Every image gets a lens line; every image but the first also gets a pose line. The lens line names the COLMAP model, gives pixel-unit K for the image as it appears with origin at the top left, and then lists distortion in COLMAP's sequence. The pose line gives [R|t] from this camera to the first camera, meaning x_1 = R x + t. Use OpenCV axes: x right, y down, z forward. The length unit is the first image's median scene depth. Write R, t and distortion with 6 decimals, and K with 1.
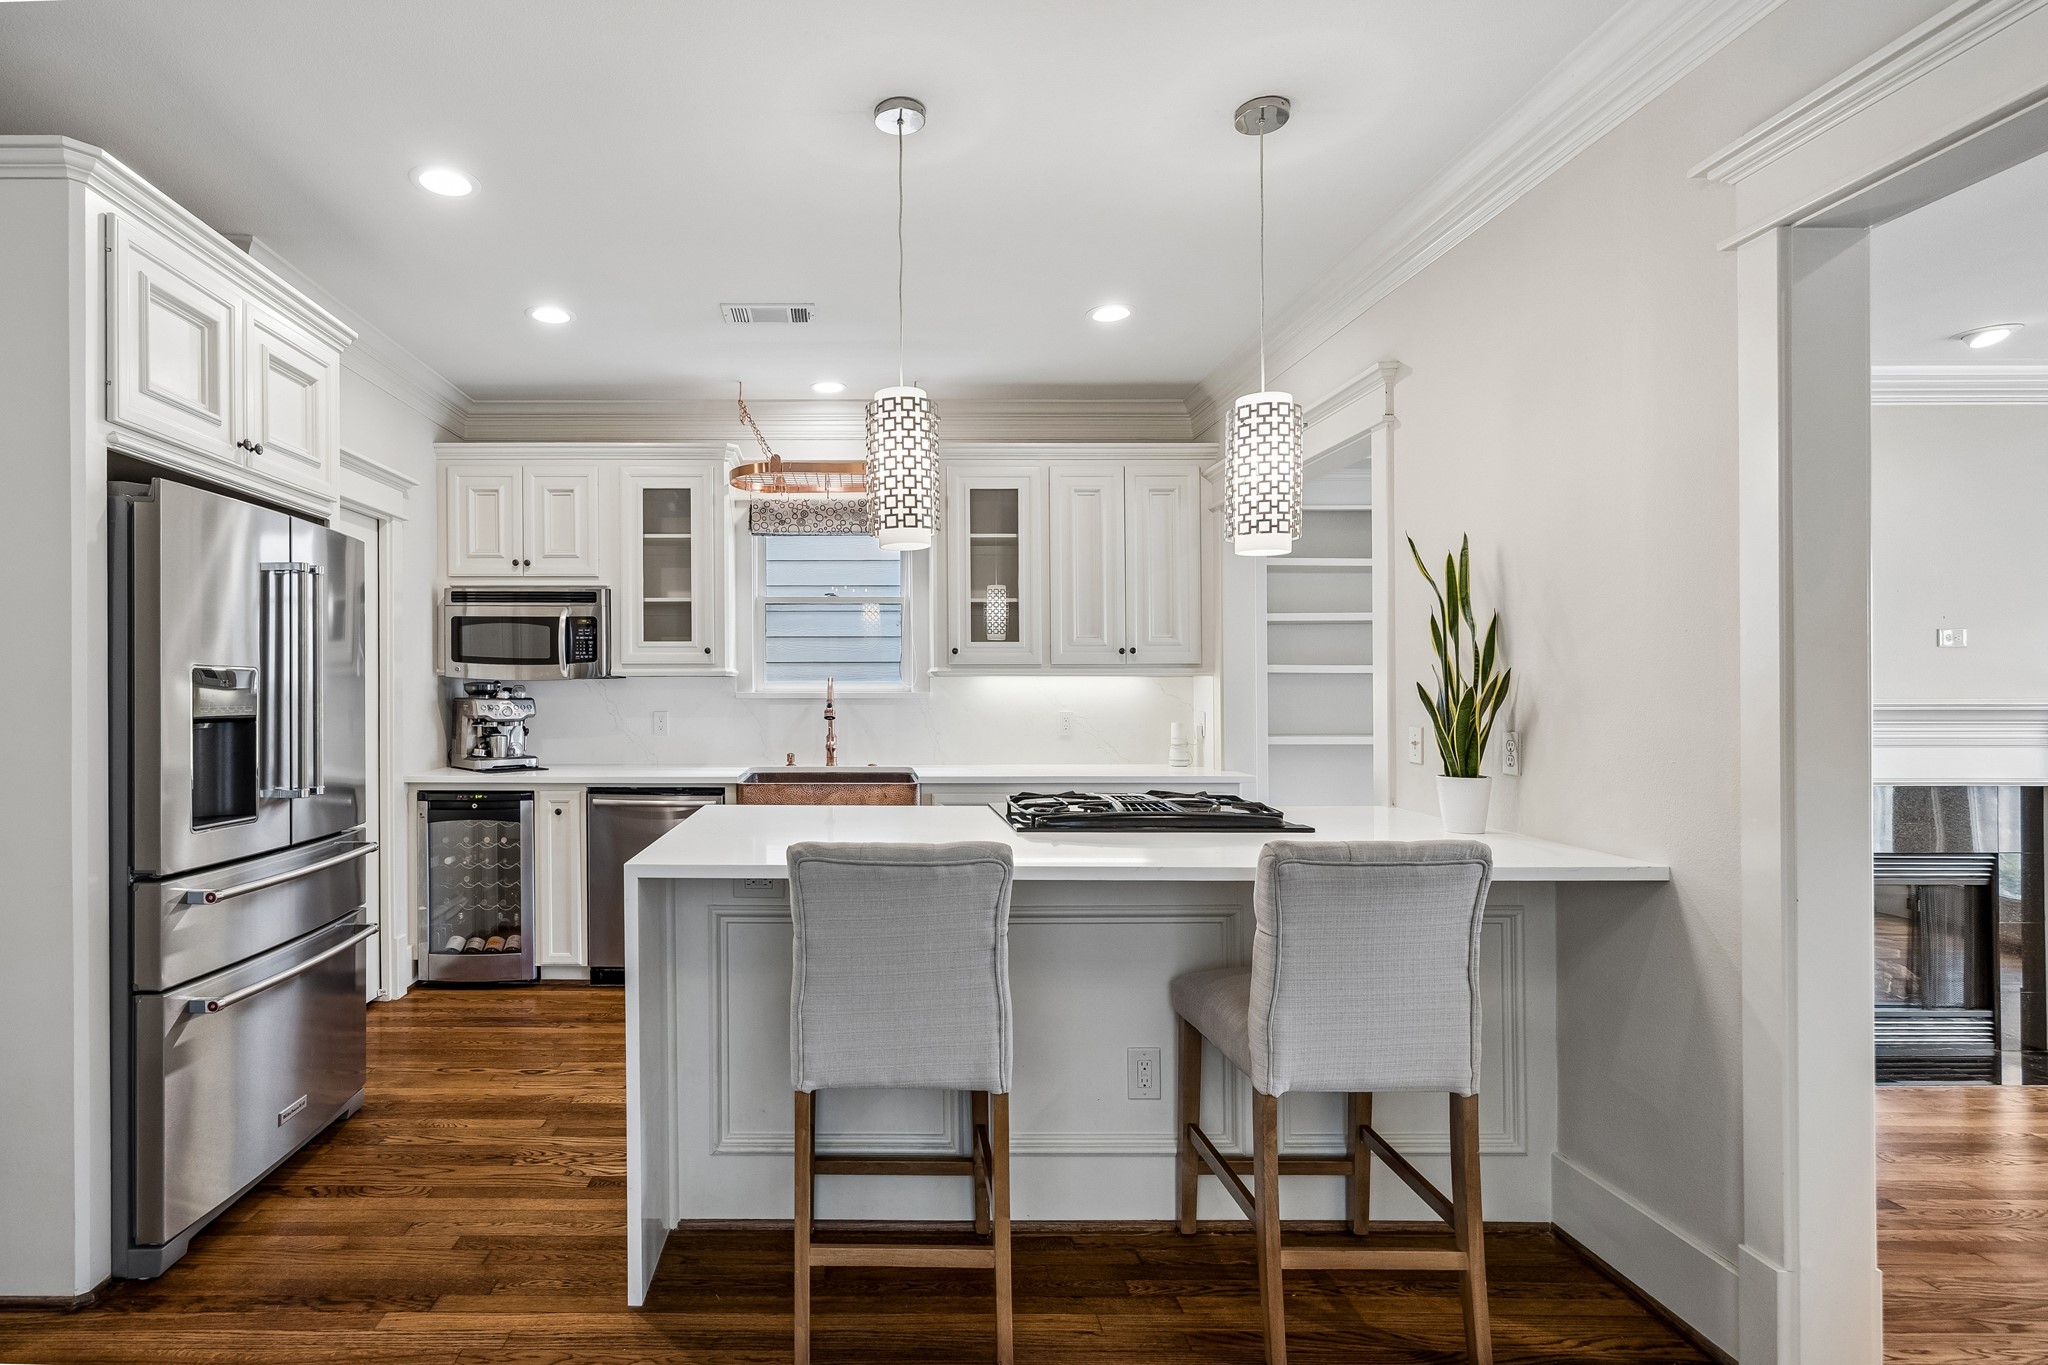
lens RADIAL K [[990.9, 0, 848.2], [0, 990.9, 685.9], [0, 0, 1]] dist [0.001264, 0.000432]
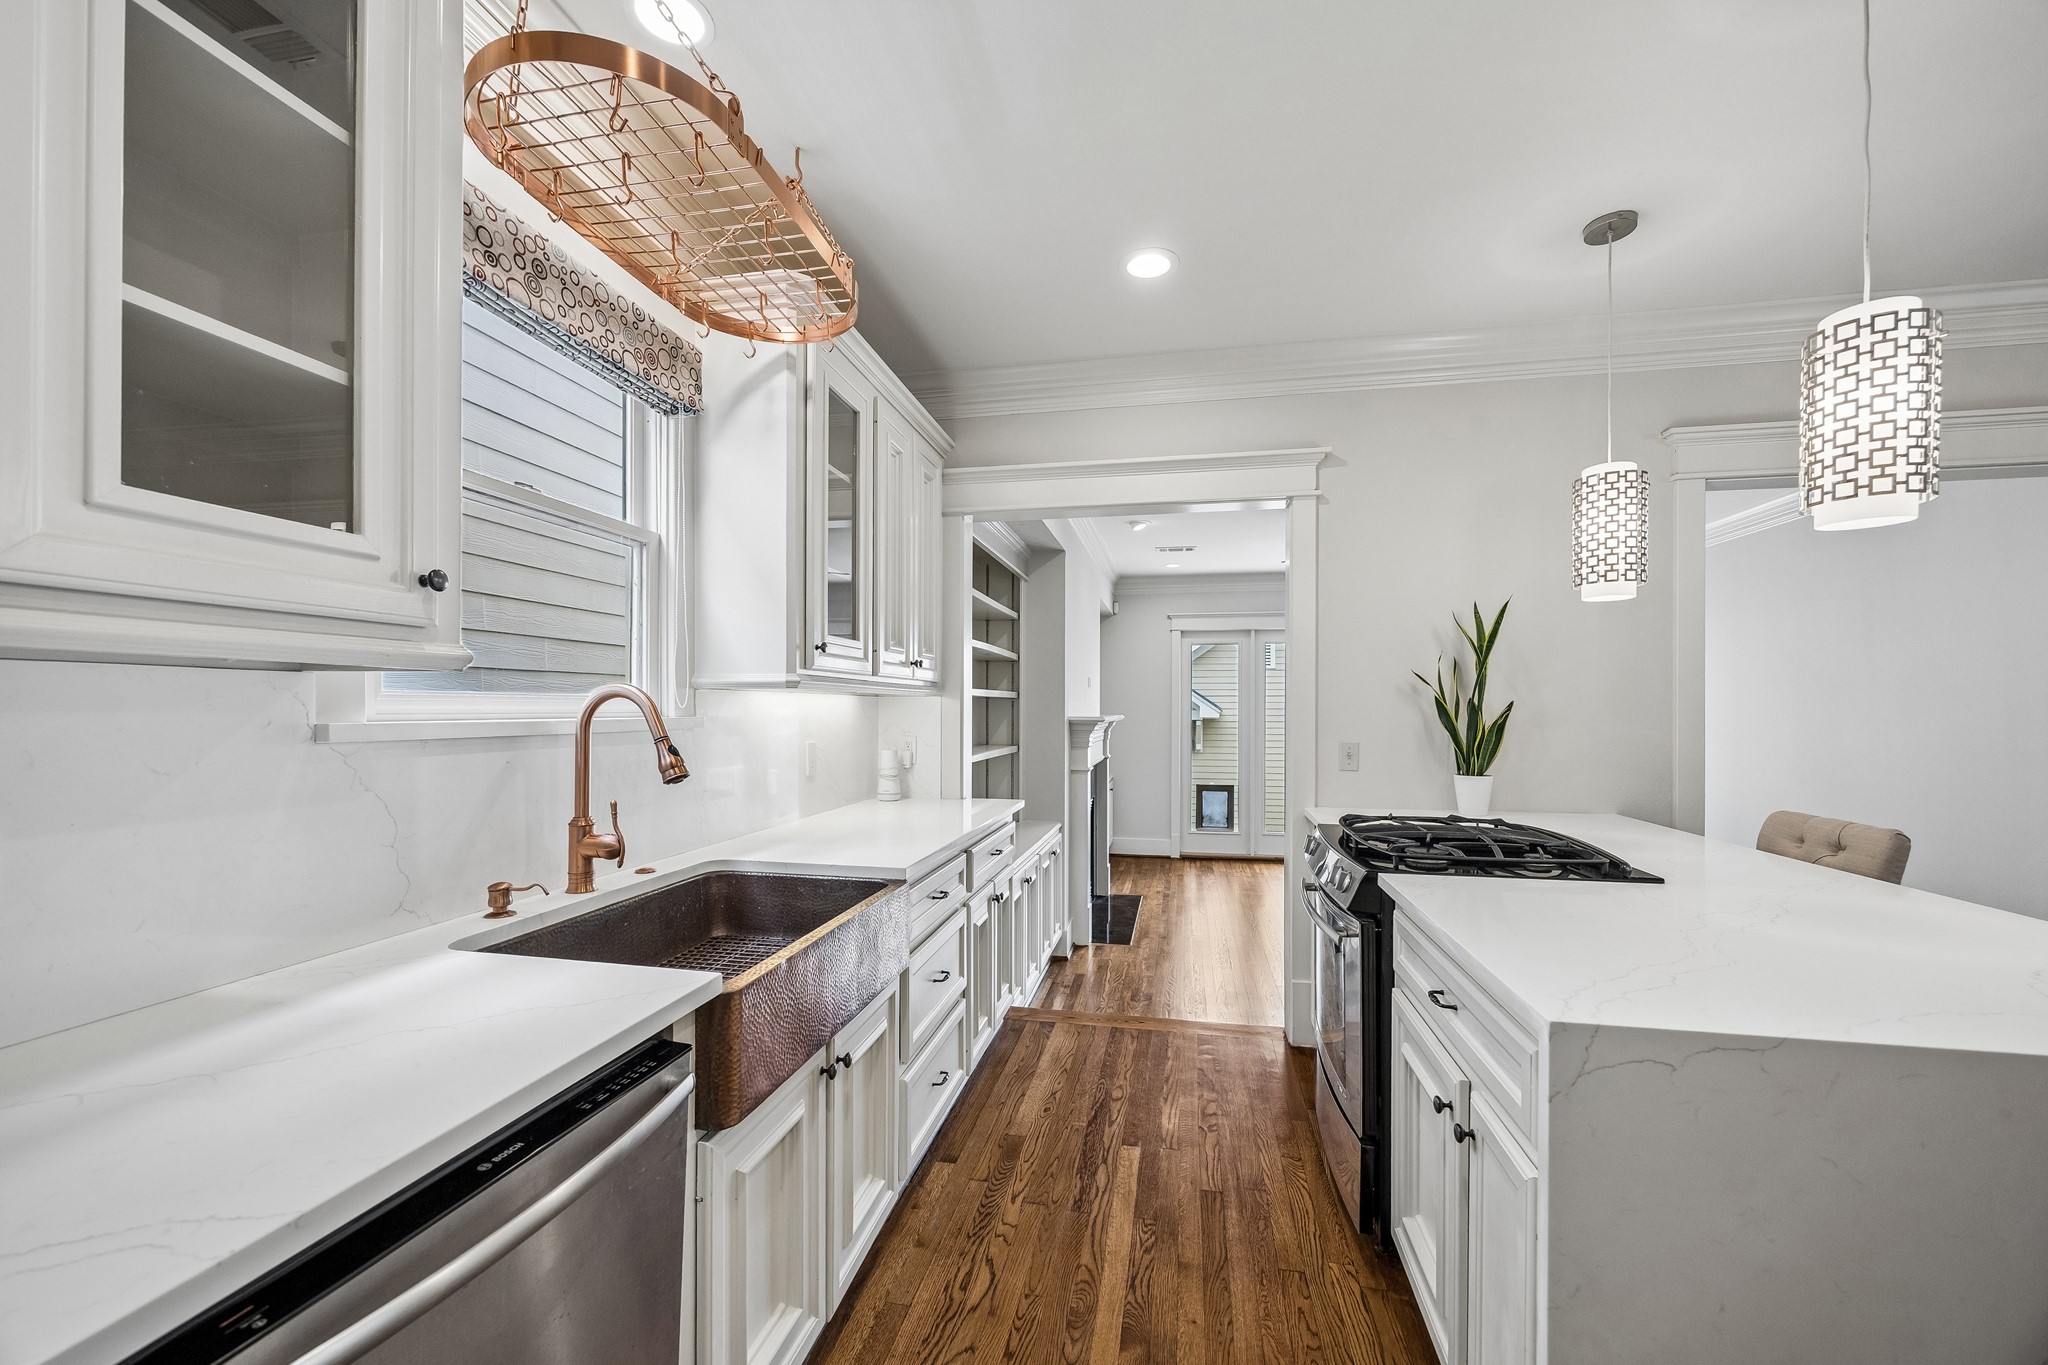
lens RADIAL K [[794.1, 0, 1030.1], [0, 794.1, 700.7], [0, 0, 1]] dist [-0.001274, -0.000216]
pose [[0.185002, 0.009884, 0.982688, -0.350778], [-0.008456, 0.999928, -0.008465, -0.000393], [-0.982702, -0.006744, 0.185072, 0.827082]]
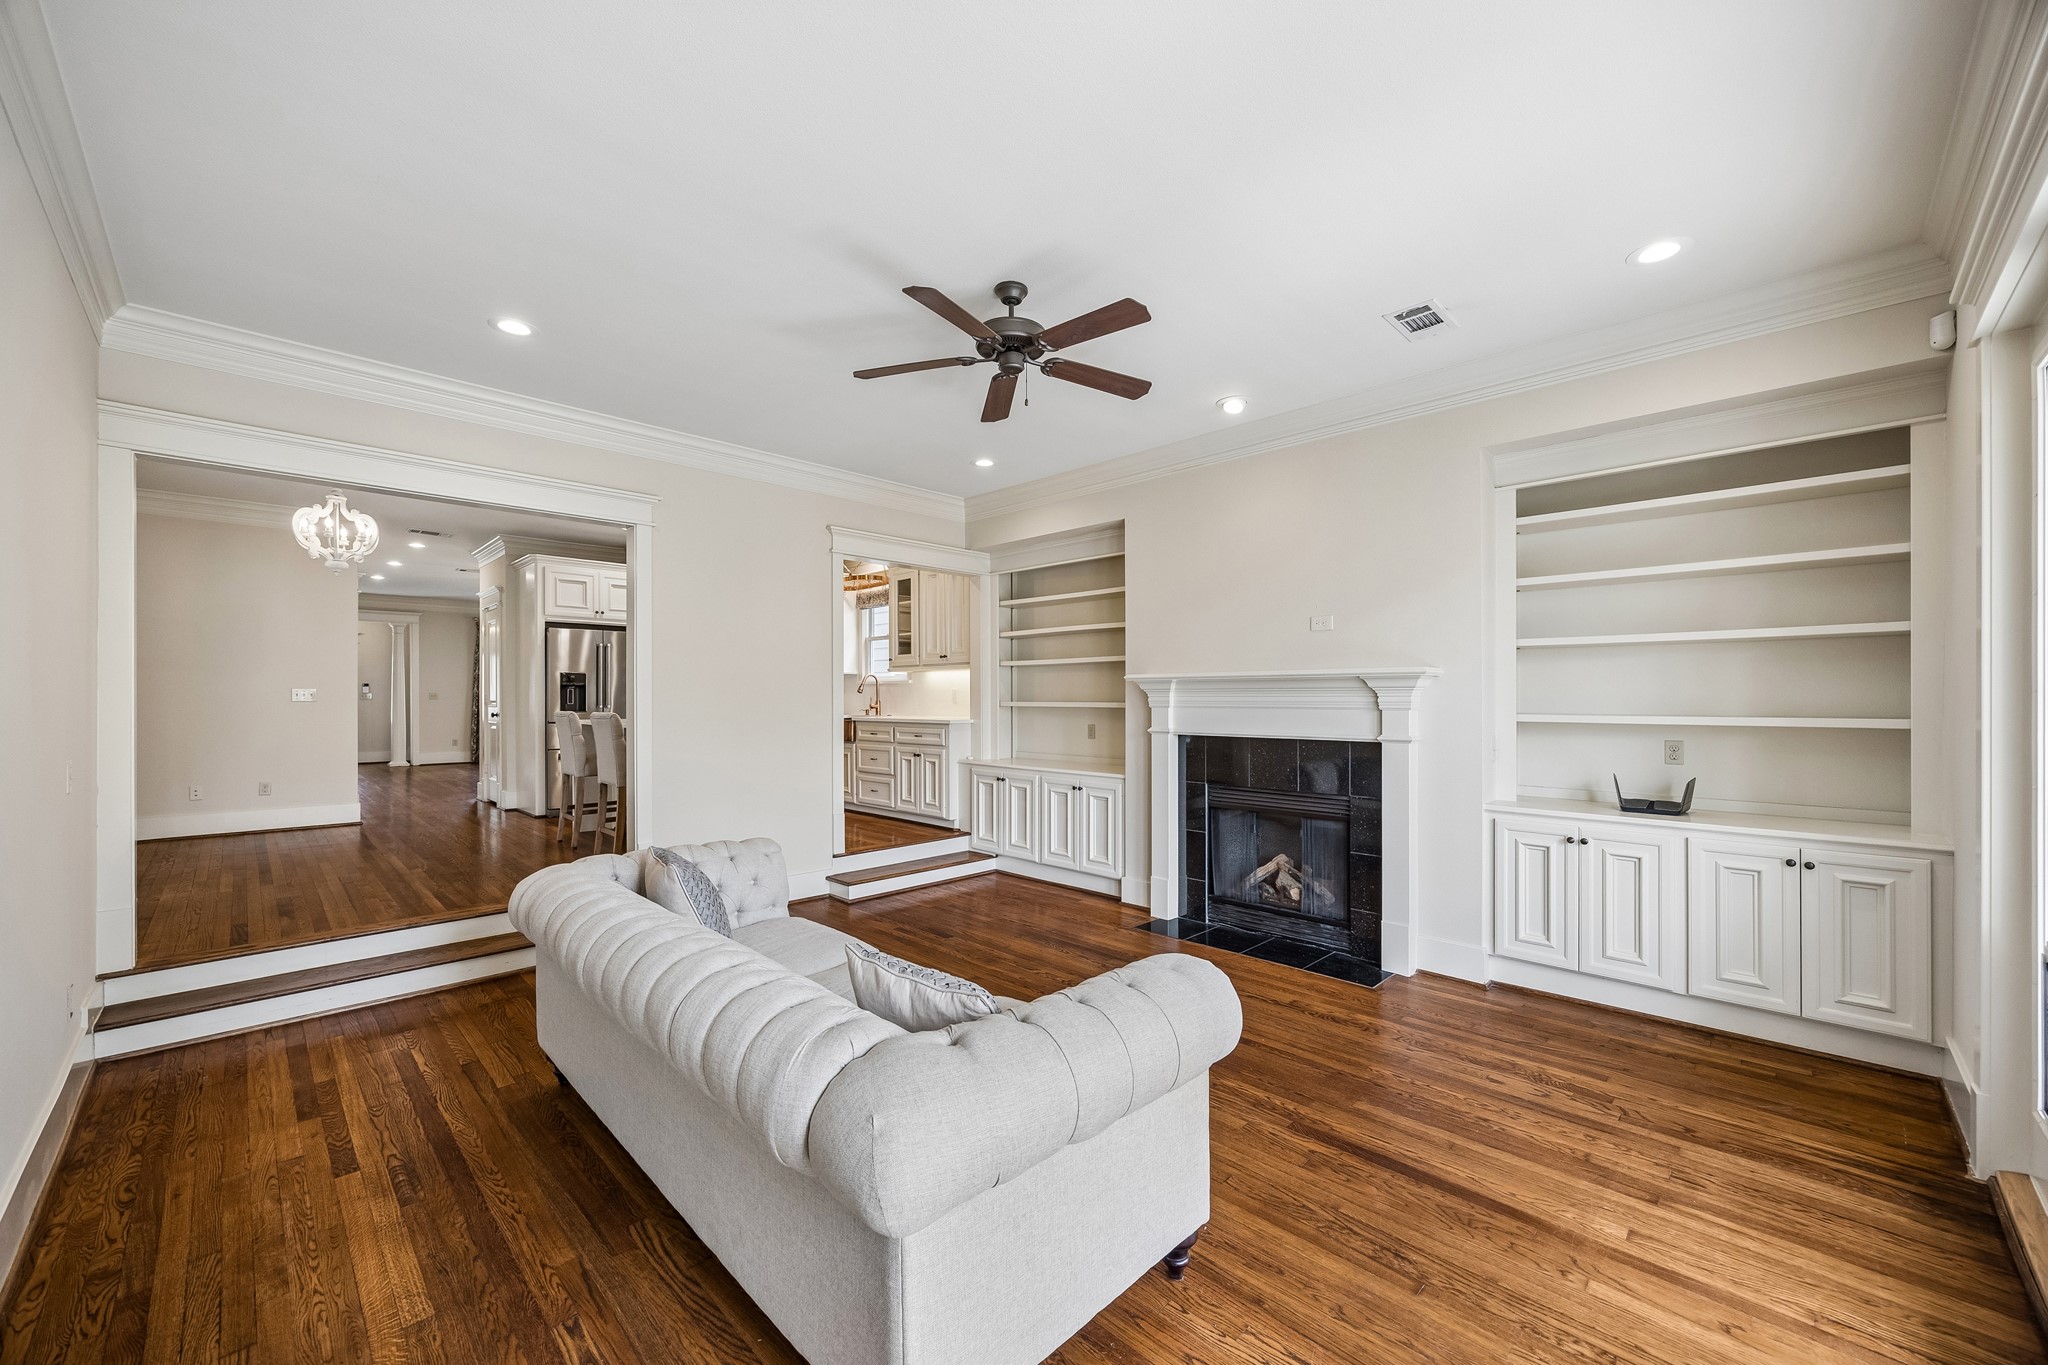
lens RADIAL K [[777.7, 0, 1017.2], [0, 777.7, 696.6], [0, 0, 1]] dist [-0.000158, 0.000183]
pose [[0.713475, -0.000782, -0.700680, 1.512071], [0.003679, 0.999990, 0.002630, 0.040617], [0.700671, -0.004454, 0.713471, 0.023214]]
